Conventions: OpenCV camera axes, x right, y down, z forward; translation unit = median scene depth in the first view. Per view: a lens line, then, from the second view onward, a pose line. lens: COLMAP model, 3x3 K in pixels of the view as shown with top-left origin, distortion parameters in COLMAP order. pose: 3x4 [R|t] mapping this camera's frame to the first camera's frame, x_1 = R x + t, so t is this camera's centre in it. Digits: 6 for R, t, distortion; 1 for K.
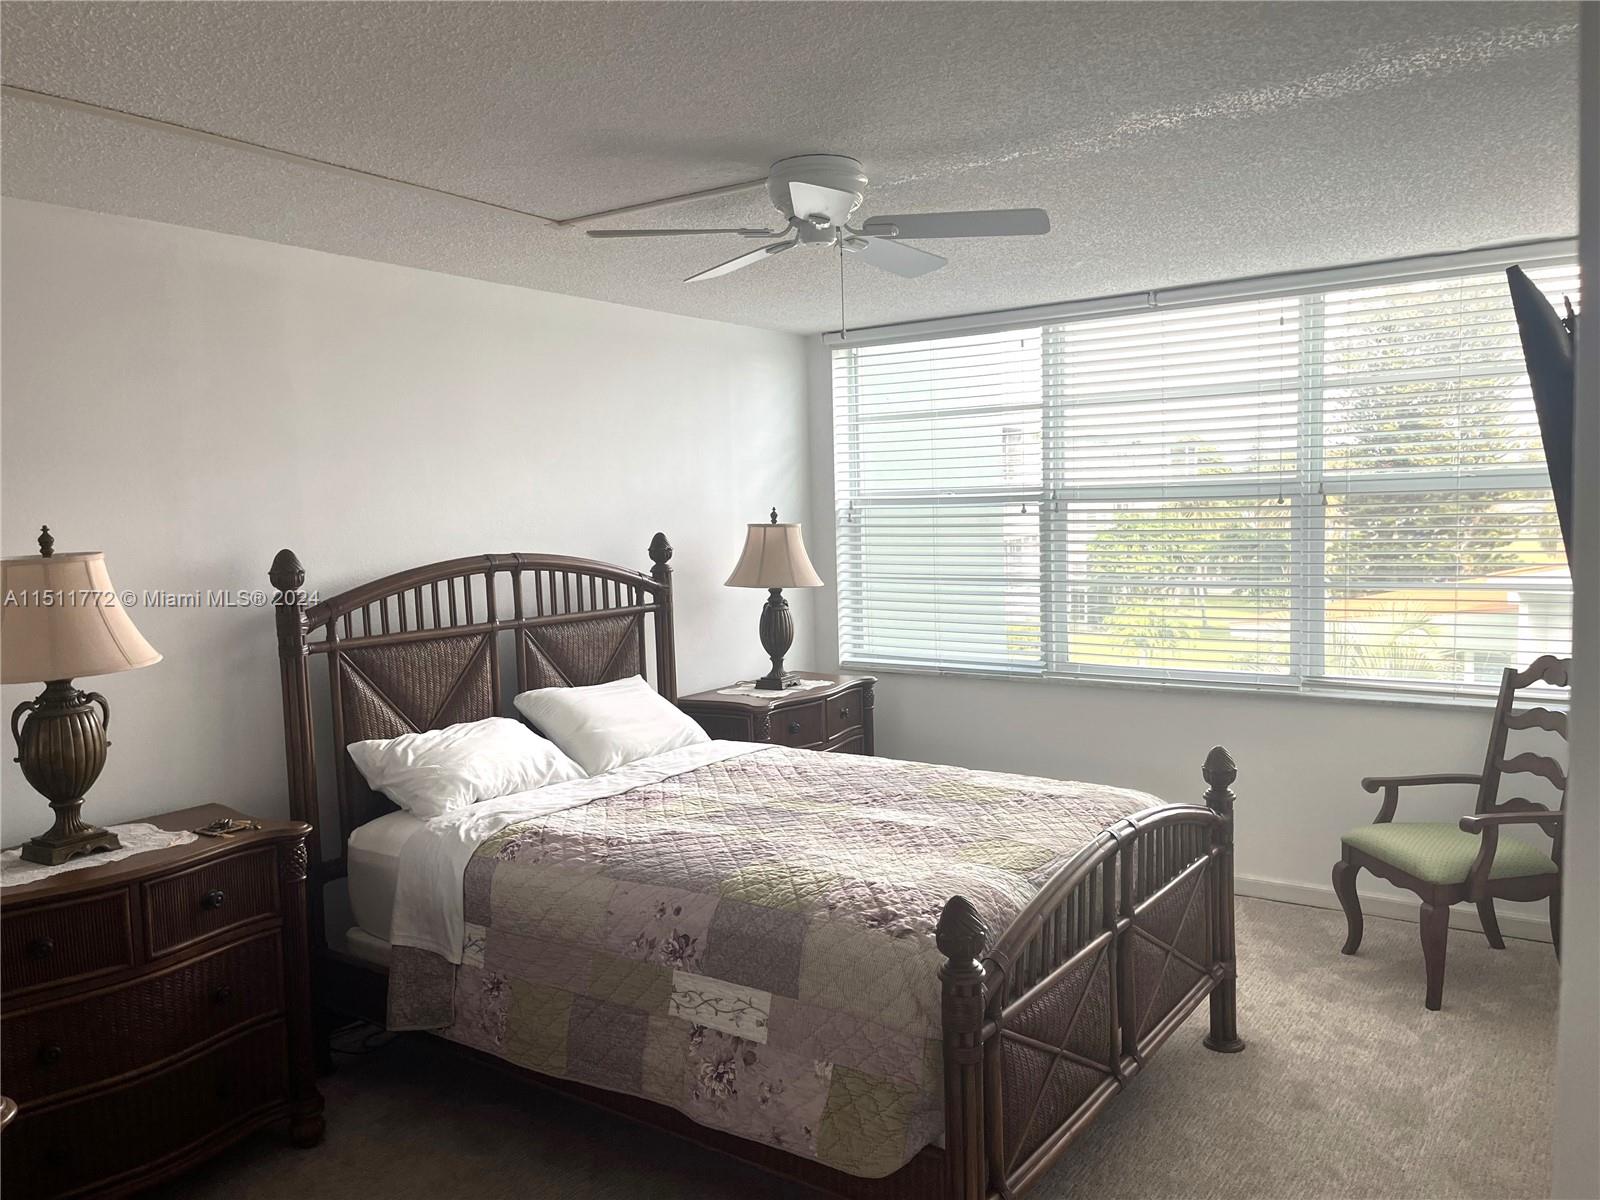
lens RADIAL K [[1227.8, 0, 803.6], [0, 1227.8, 601.9], [0, 0, 1]] dist [0.033499, -0.029909]
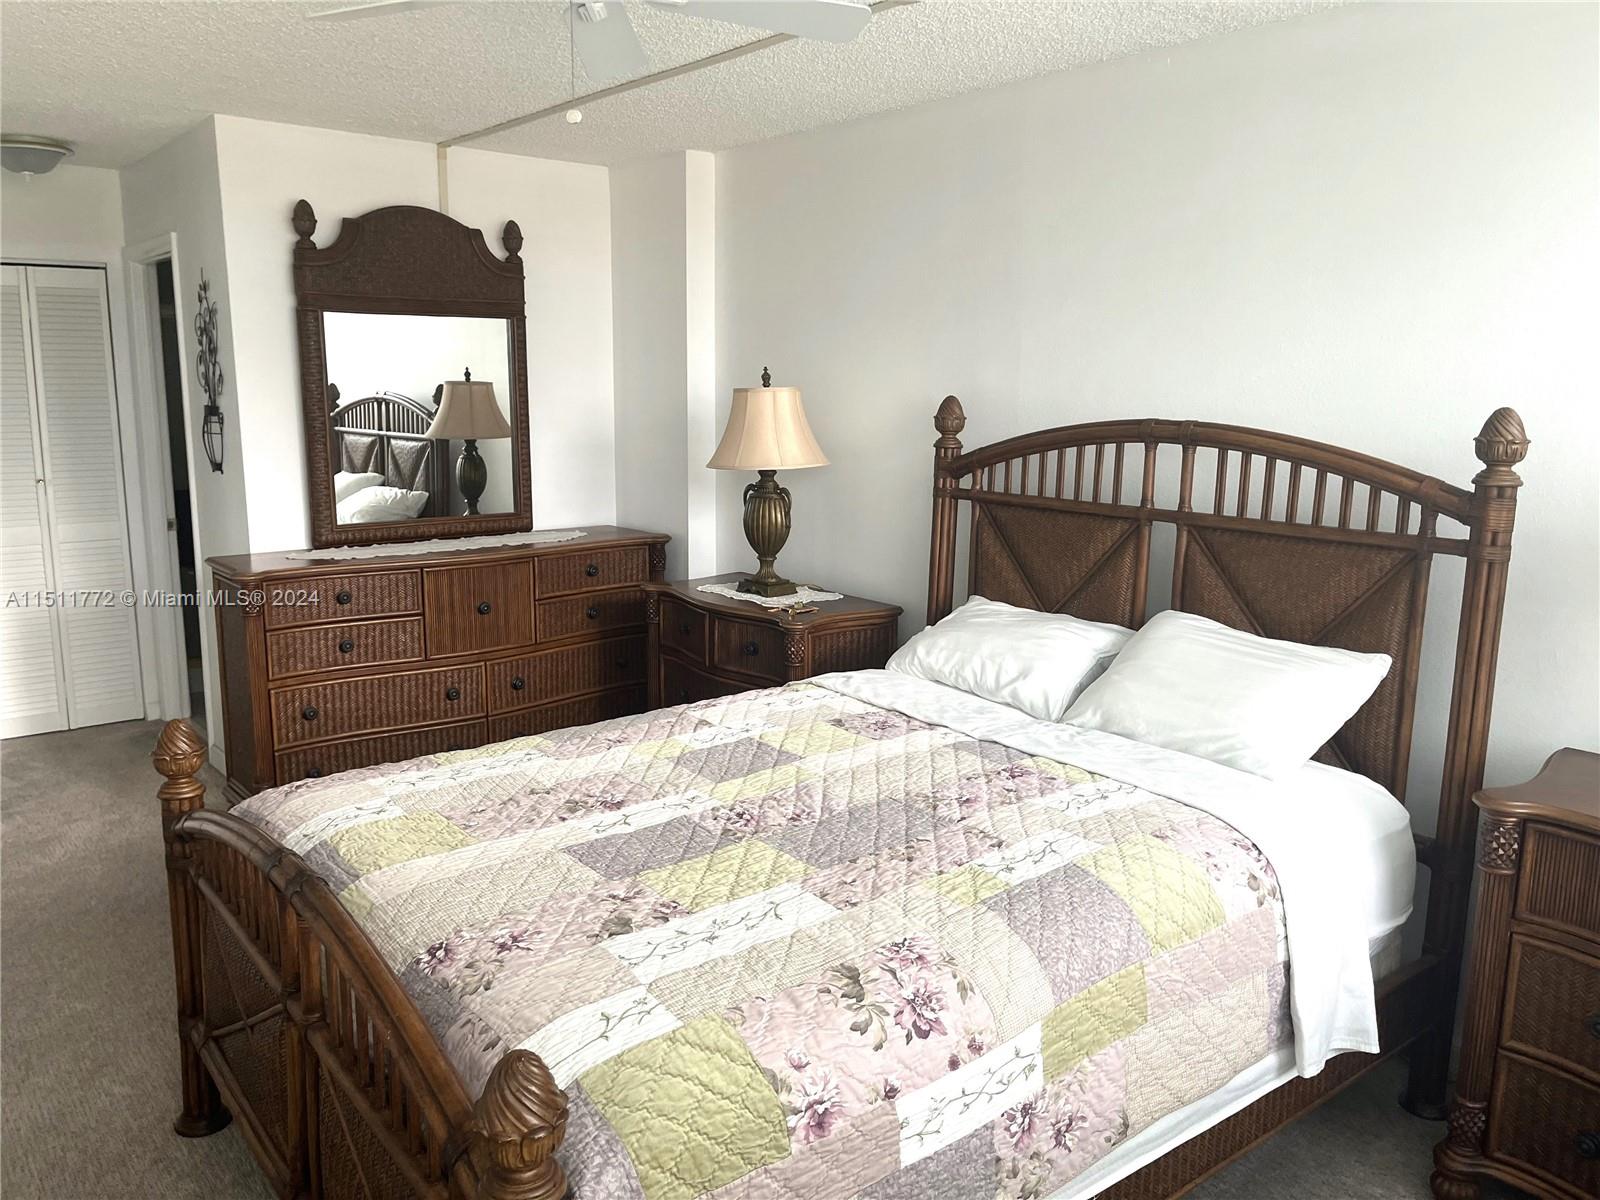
lens RADIAL K [[1227.8, 0, 797.6], [0, 1227.8, 595.4], [0, 0, 1]] dist [0.033499, -0.029909]
pose [[-0.294960, 0.192924, -0.935831, 0.551103], [-0.068997, 0.972548, 0.222240, -0.087609], [0.953015, 0.130121, -0.273552, 1.022037]]
